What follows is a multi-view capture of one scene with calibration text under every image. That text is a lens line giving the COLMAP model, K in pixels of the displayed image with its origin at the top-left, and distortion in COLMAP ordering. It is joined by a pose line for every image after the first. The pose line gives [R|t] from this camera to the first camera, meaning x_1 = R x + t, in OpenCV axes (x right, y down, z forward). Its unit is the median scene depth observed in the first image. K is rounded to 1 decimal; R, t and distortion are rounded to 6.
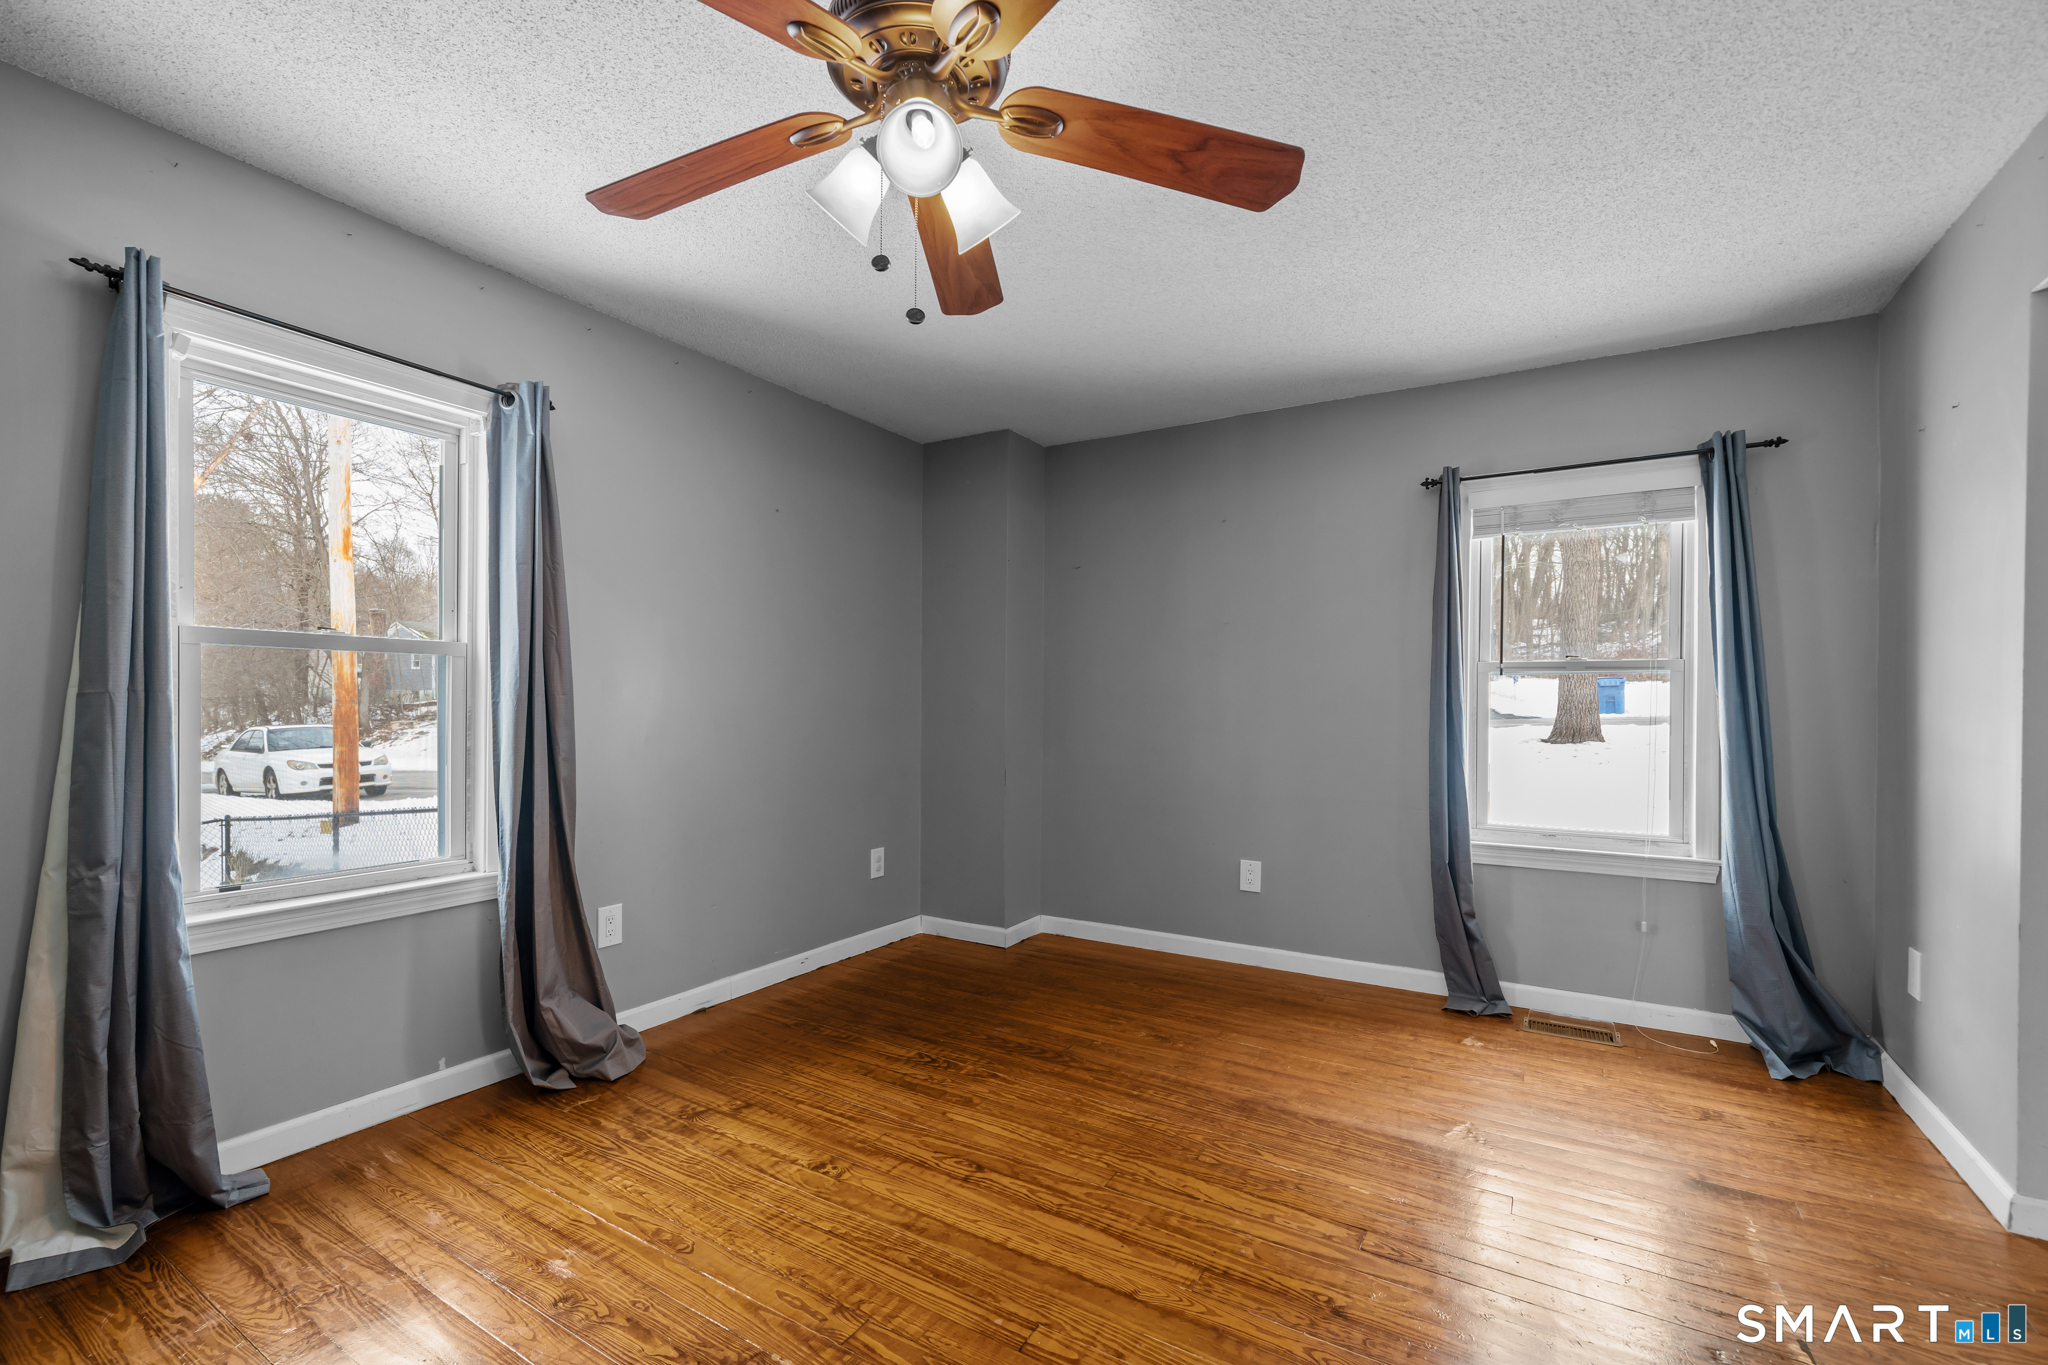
lens RADIAL K [[910.7, 0, 1019.8], [0, 910.7, 689.0], [0, 0, 1]] dist [0.001805, -0.000011]
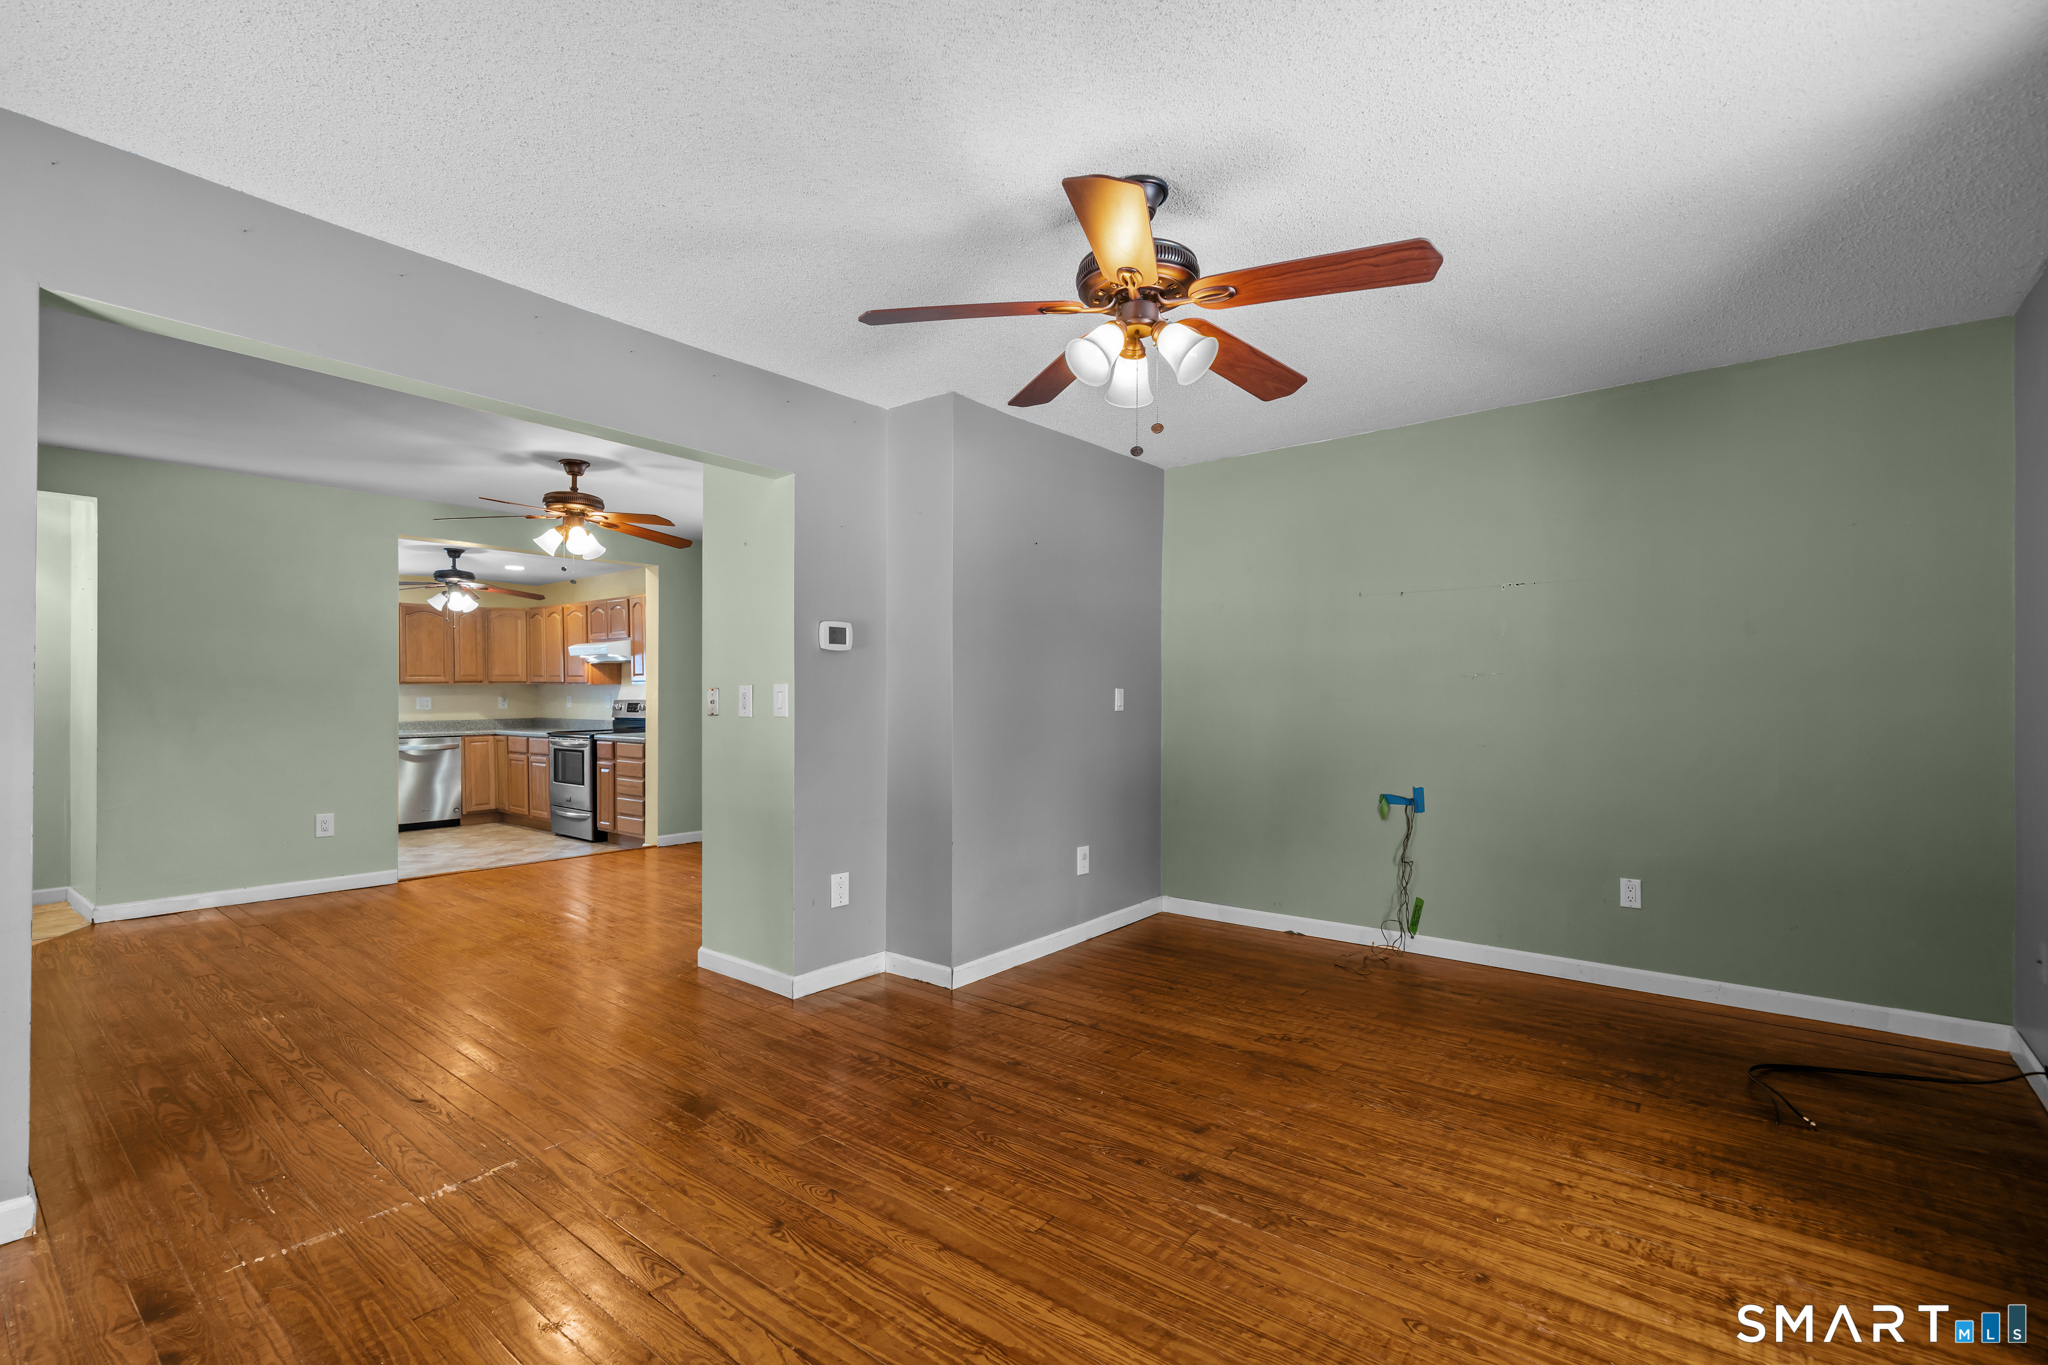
lens RADIAL K [[910.7, 0, 1026.2], [0, 910.7, 692.0], [0, 0, 1]] dist [0.001805, -0.000011]
pose [[-0.992025, -0.006475, 0.125873, -0.101128], [-0.008675, 0.999819, -0.016933, 0.017308], [-0.125740, -0.017890, -0.991902, 1.970666]]
